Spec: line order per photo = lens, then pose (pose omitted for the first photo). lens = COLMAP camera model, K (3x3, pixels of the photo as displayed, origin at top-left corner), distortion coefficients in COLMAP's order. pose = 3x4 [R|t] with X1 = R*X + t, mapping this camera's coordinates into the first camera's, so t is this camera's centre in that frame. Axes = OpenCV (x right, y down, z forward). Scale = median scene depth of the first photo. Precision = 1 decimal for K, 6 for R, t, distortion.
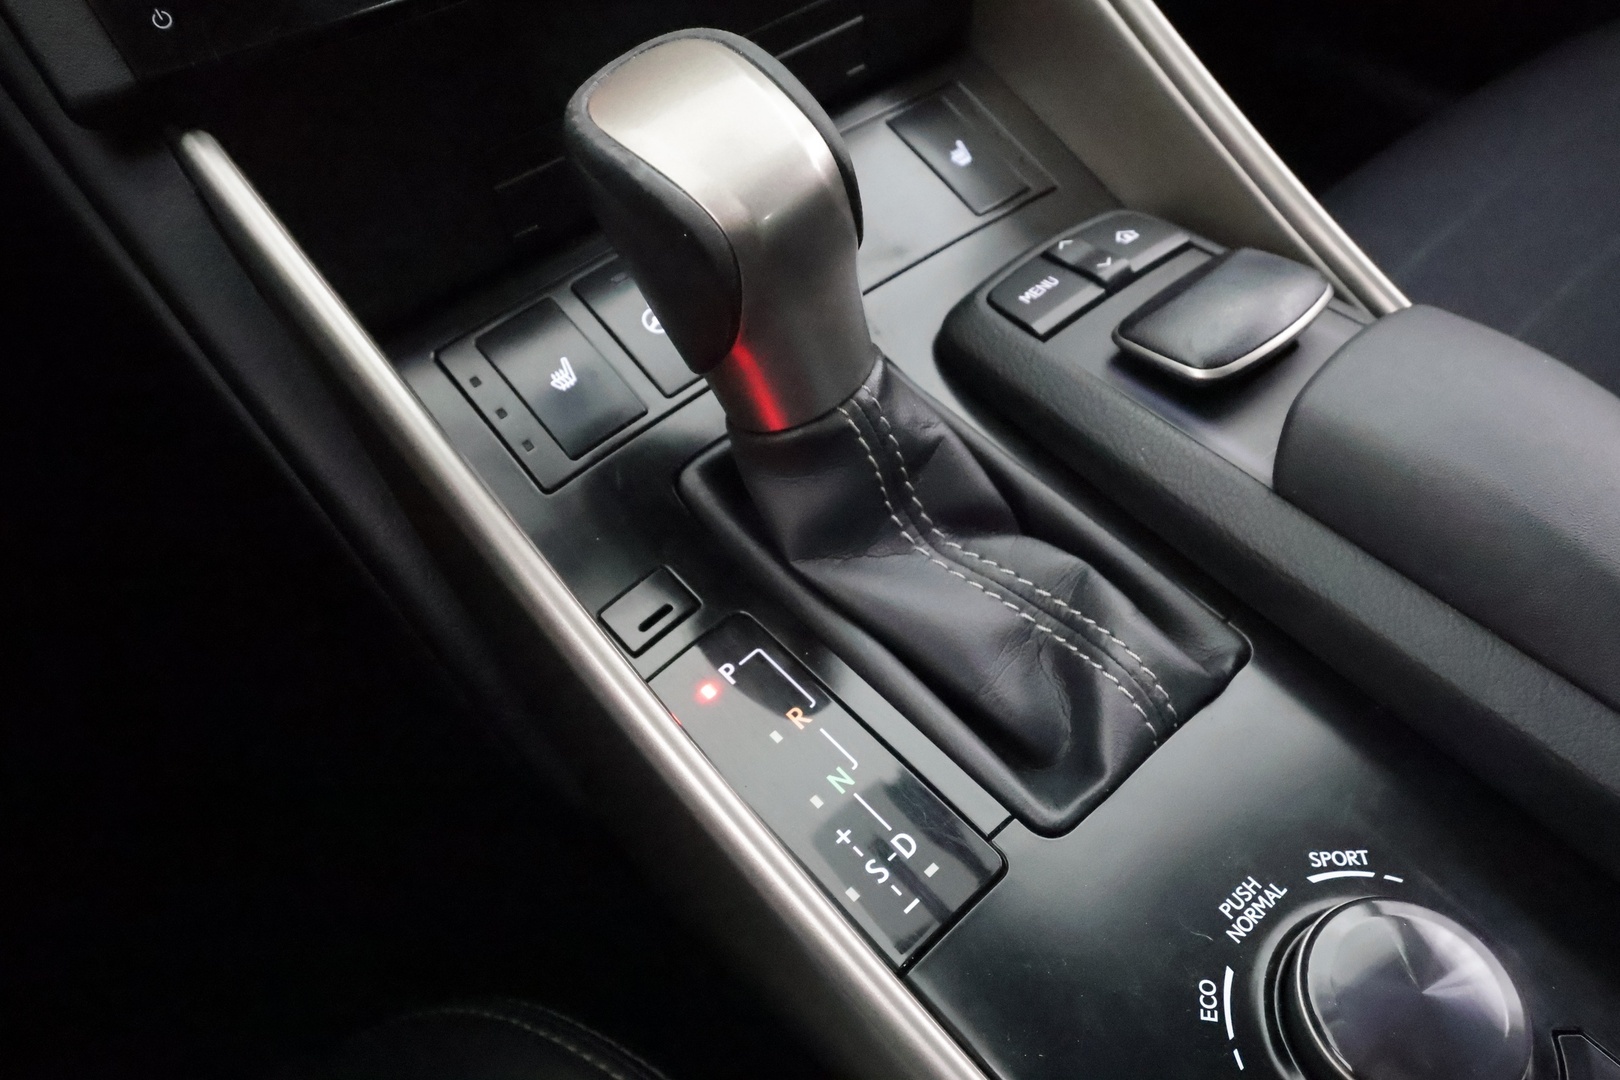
lens RADIAL K [[1299.1, 0, 810.0], [0, 1299.1, 540.0], [0, 0, 1]] dist [0.002713, 0.002770]
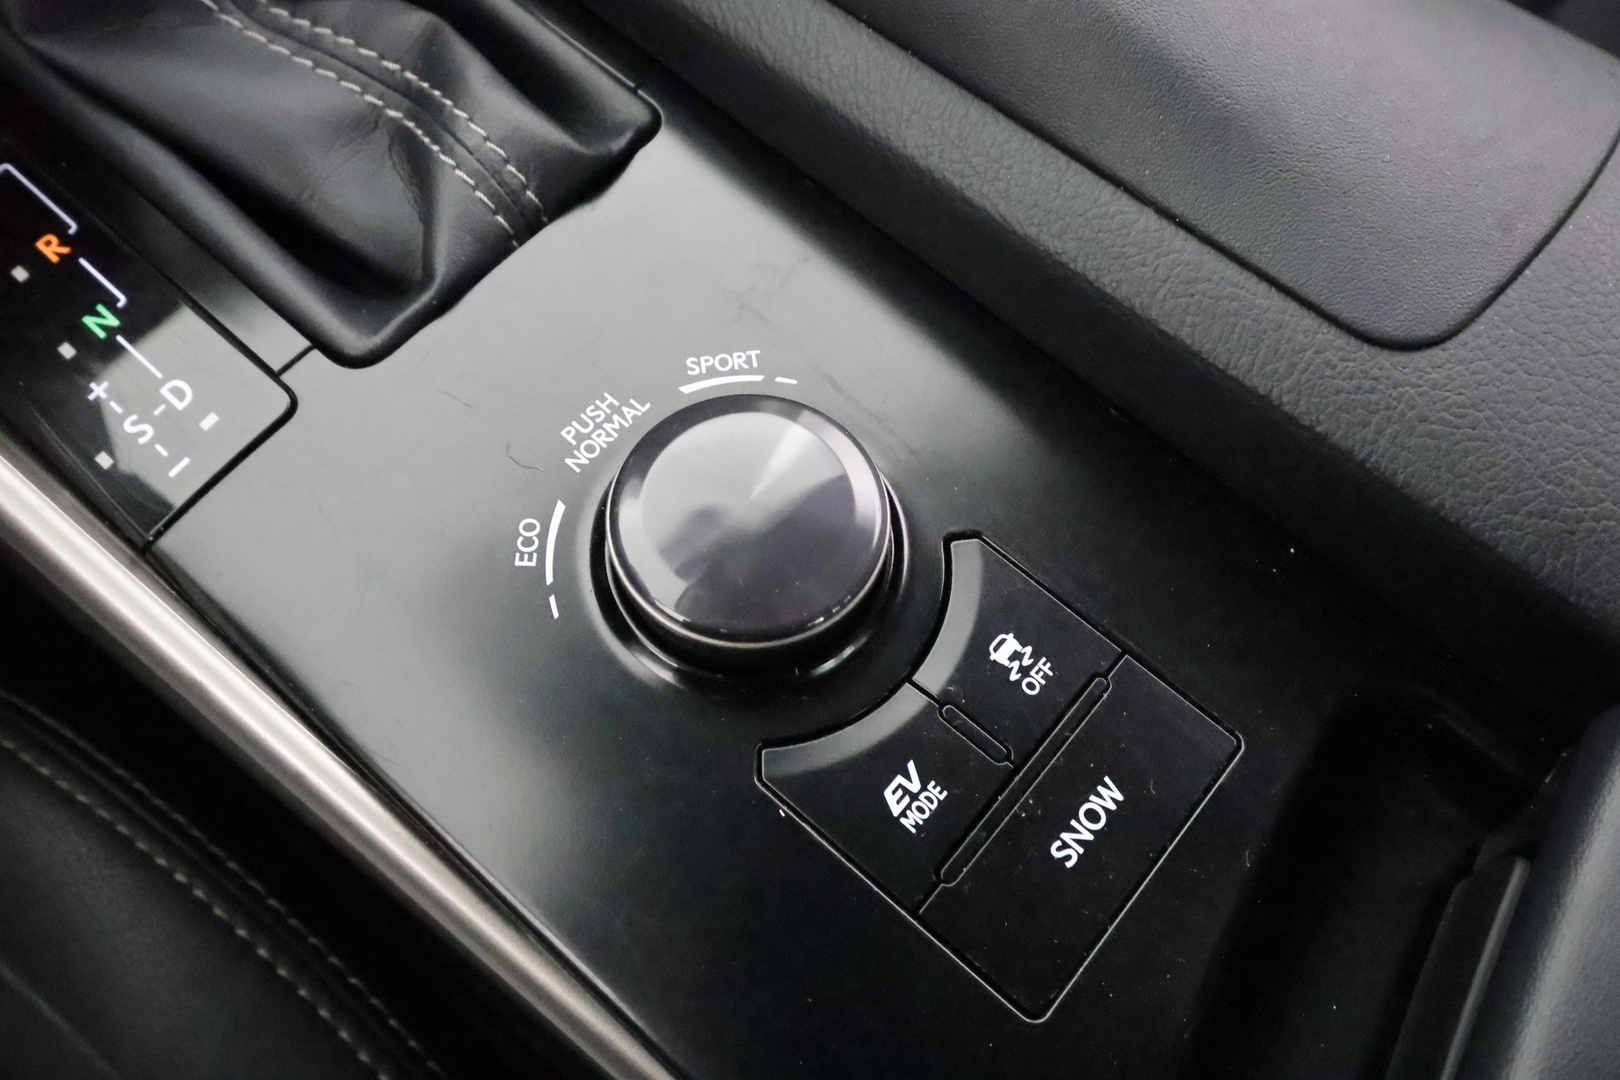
lens RADIAL K [[1299.1, 0, 810.0], [0, 1299.1, 540.0], [0, 0, 1]] dist [0.002713, 0.002770]
pose [[0.993242, -0.088988, 0.074513, 0.371554], [0.068083, 0.966647, 0.246896, 0.149793], [-0.093999, -0.240155, 0.966173, 0.193437]]
